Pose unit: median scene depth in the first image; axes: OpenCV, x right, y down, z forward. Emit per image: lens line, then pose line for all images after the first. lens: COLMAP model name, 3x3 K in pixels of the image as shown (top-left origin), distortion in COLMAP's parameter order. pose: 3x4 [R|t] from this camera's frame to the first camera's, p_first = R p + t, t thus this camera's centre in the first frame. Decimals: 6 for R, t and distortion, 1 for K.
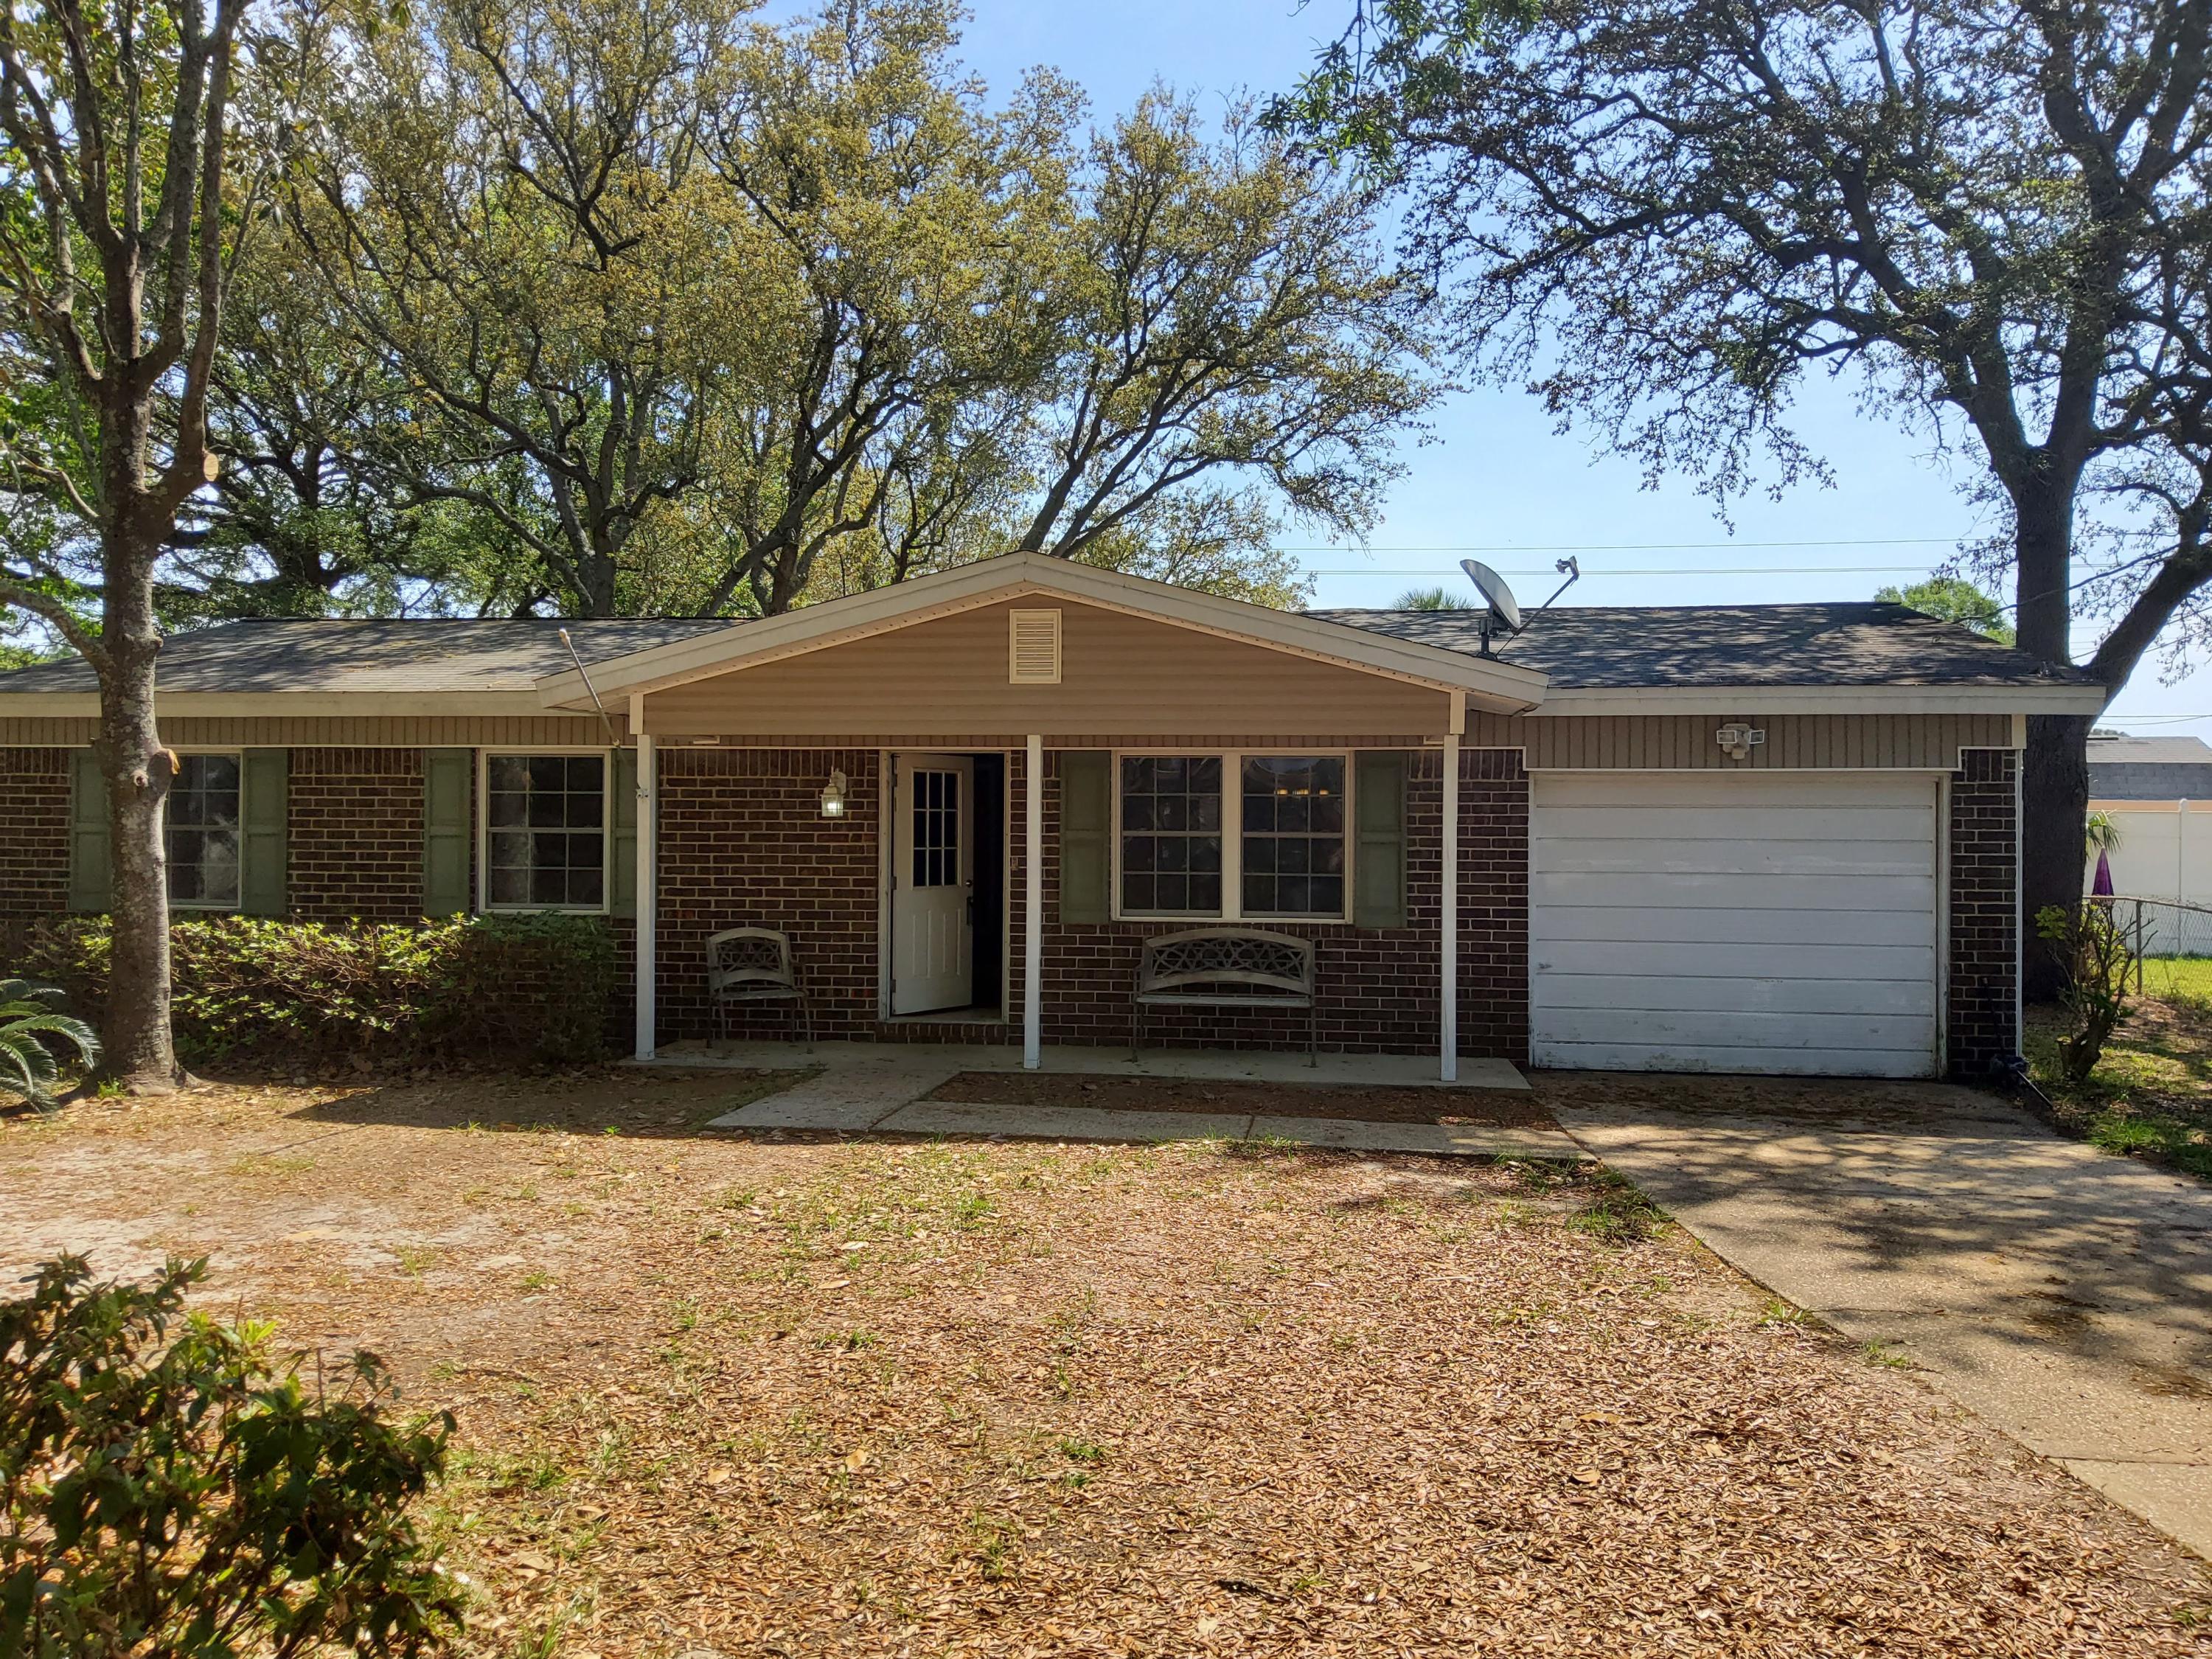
lens RADIAL K [[1638.5, 0, 1106.0], [0, 1638.5, 829.5], [0, 0, 1]] dist [0.073857, -0.199990]
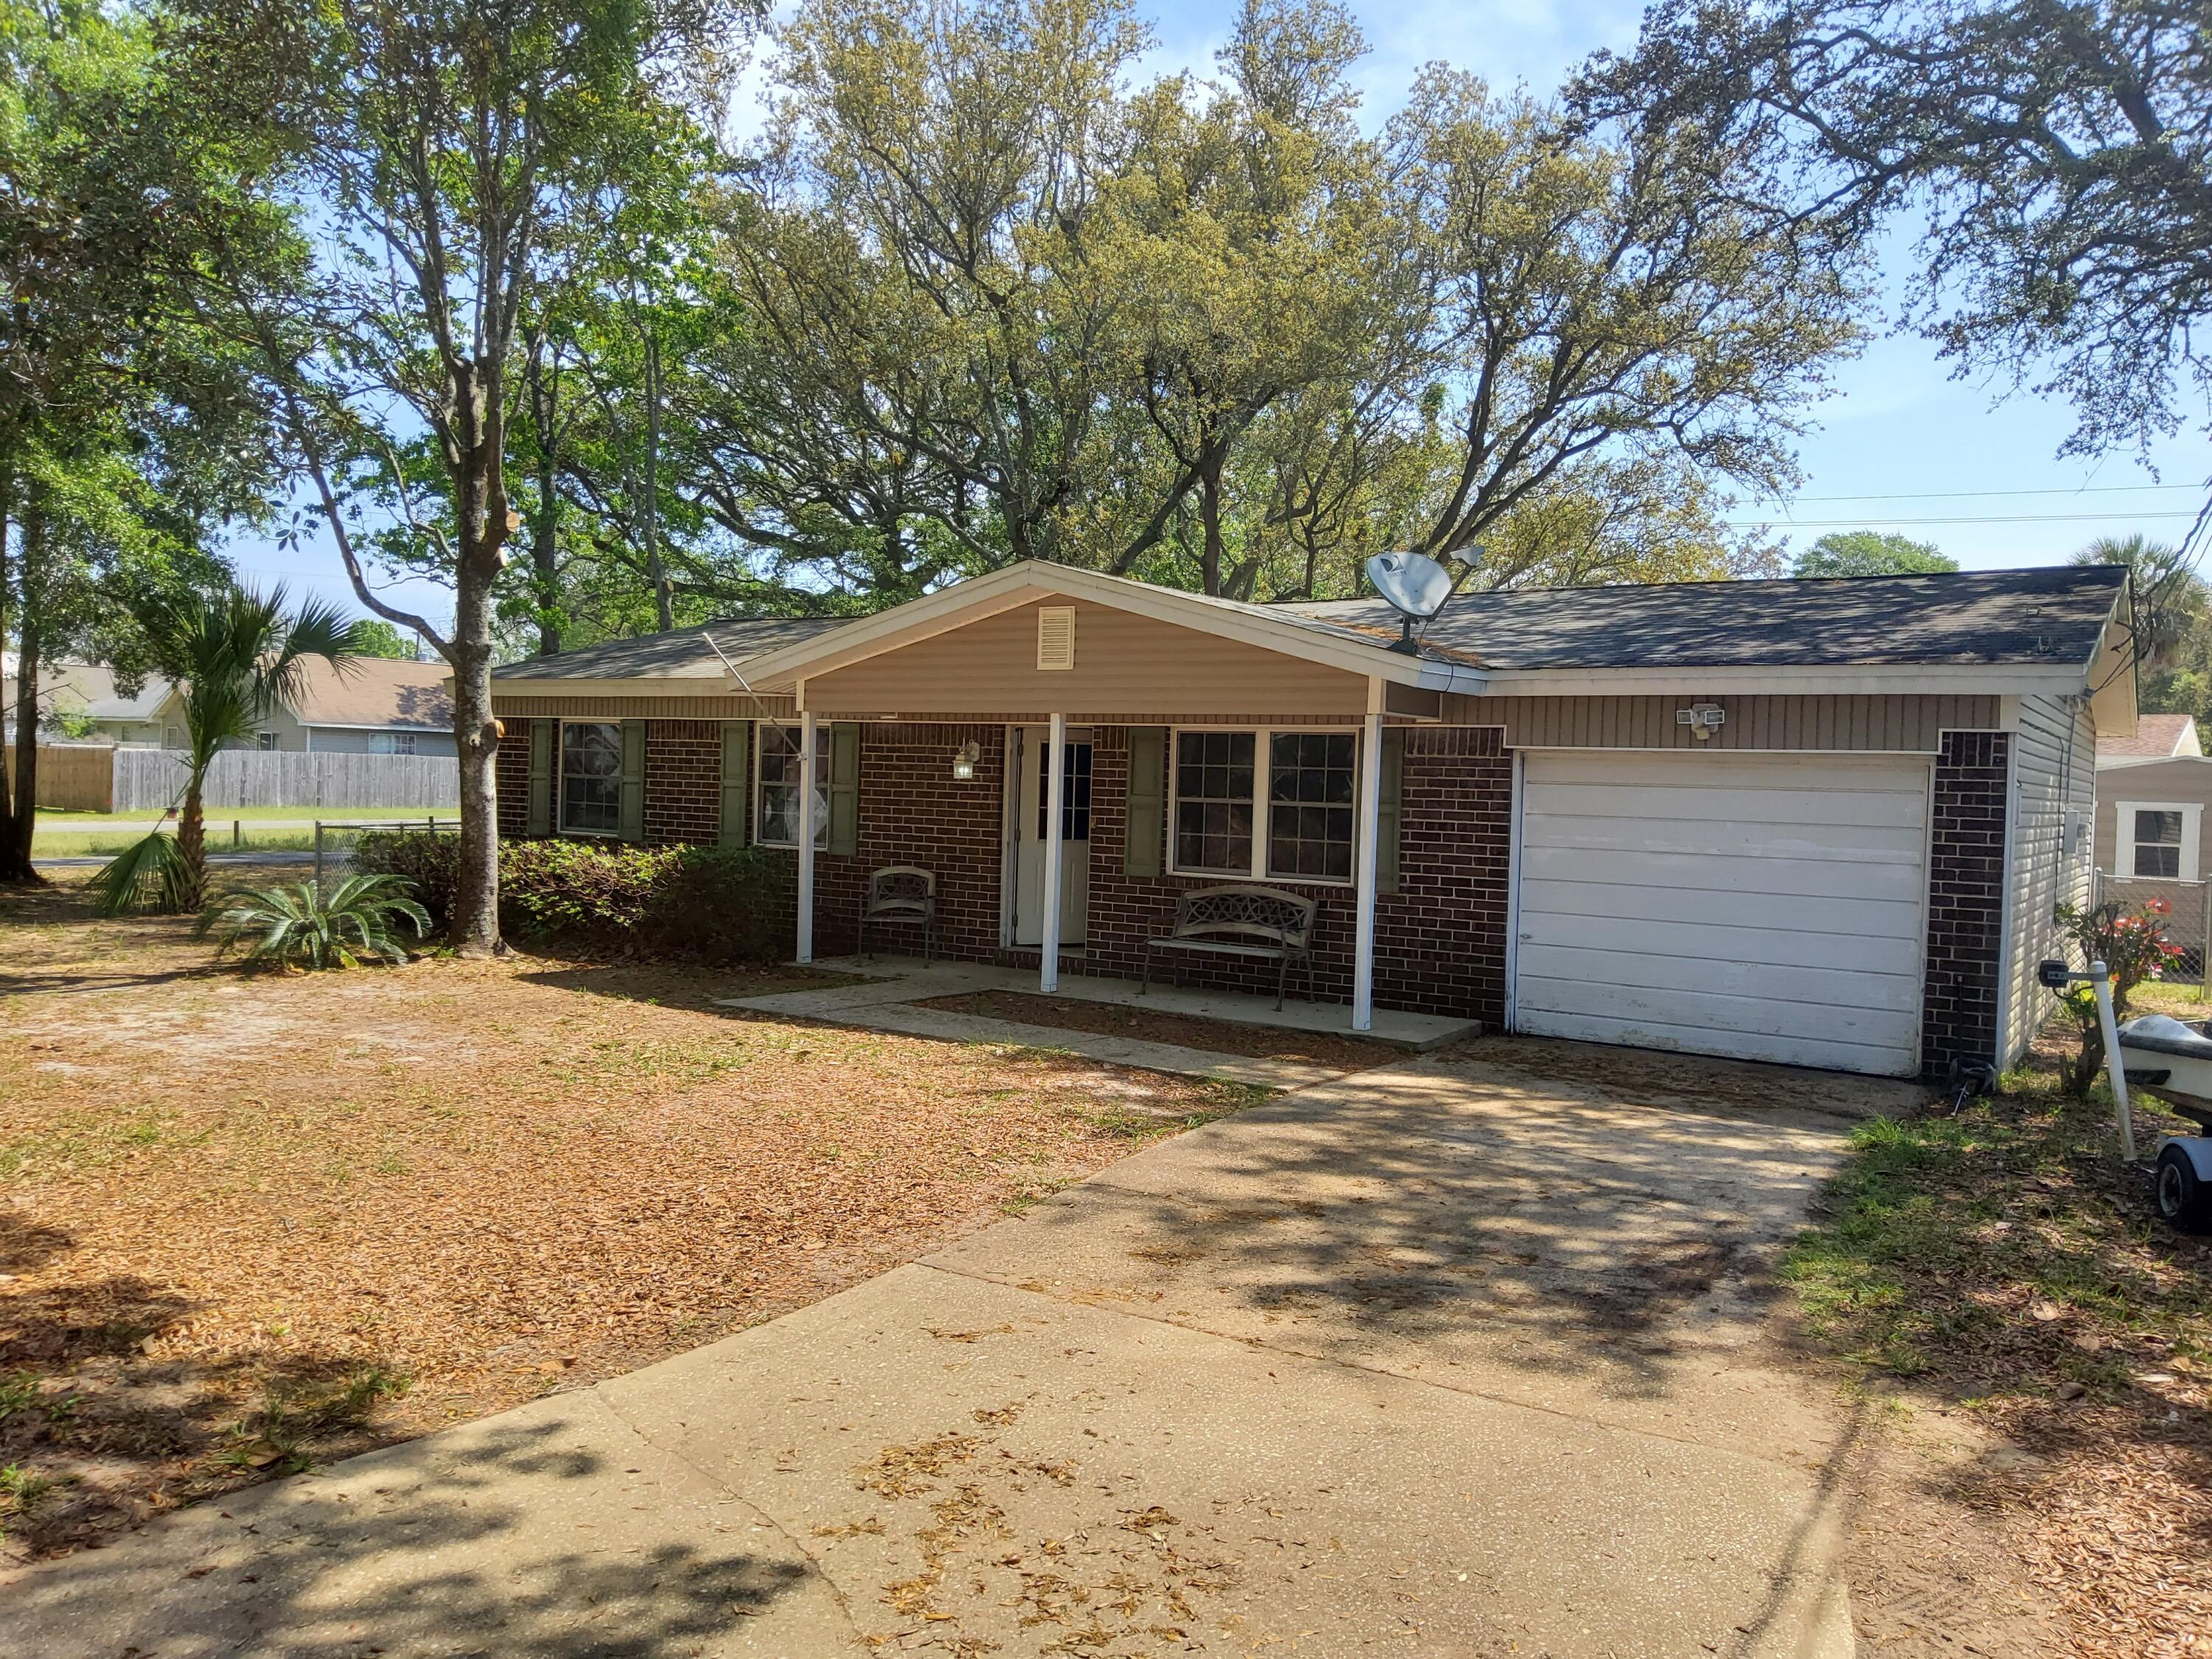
lens RADIAL K [[1672.7, 0, 1106.0], [0, 1672.7, 829.5], [0, 0, 1]] dist [0.001241, -0.002929]
pose [[0.894760, 0.034718, -0.445196, 0.500979], [-0.026242, 0.999338, 0.025189, -0.004223], [0.445775, -0.010855, 0.895079, -0.066028]]
